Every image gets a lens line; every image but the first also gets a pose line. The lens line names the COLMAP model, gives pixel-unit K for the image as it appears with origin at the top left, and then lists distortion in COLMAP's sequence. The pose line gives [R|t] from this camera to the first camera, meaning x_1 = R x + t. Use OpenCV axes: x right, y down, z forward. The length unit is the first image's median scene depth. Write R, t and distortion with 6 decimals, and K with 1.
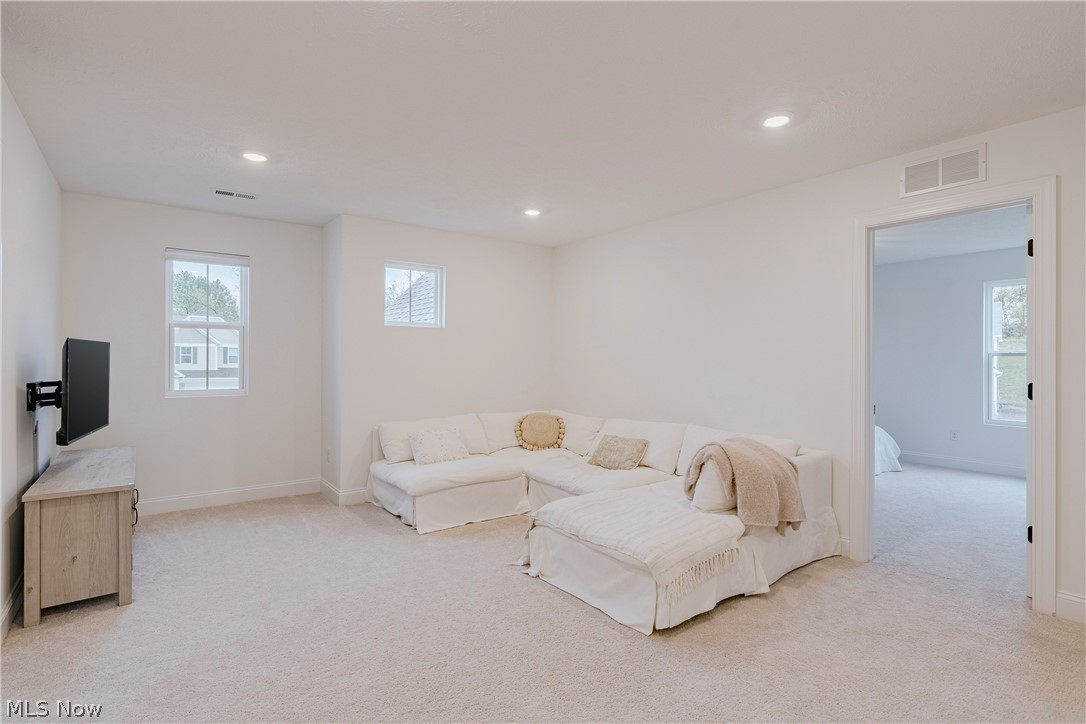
lens RADIAL K [[538.5, 0, 552.4], [0, 538.5, 362.2], [0, 0, 1]] dist [-0.010248, 0.004350]
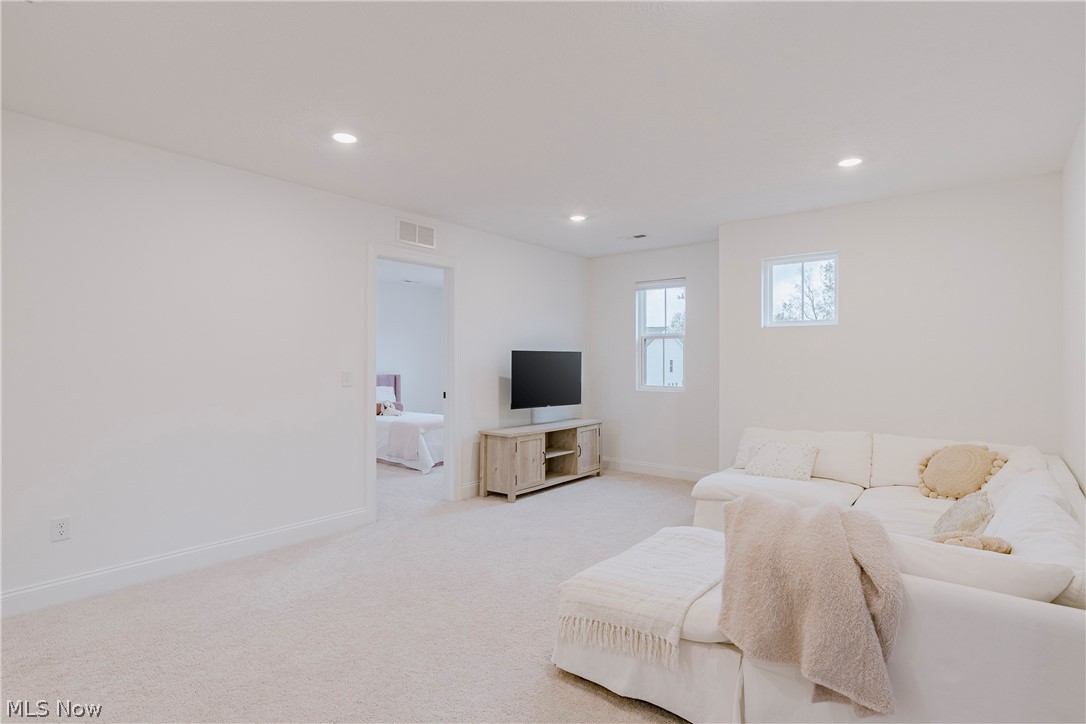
lens RADIAL K [[553.4, 0, 551.3], [0, 553.4, 359.1], [0, 0, 1]] dist [-0.018539, 0.002541]
pose [[0.249763, -0.003437, -0.968301, 0.830887], [-0.011797, 0.999909, -0.006592, -0.002034], [0.968235, 0.013070, 0.249699, 0.579494]]
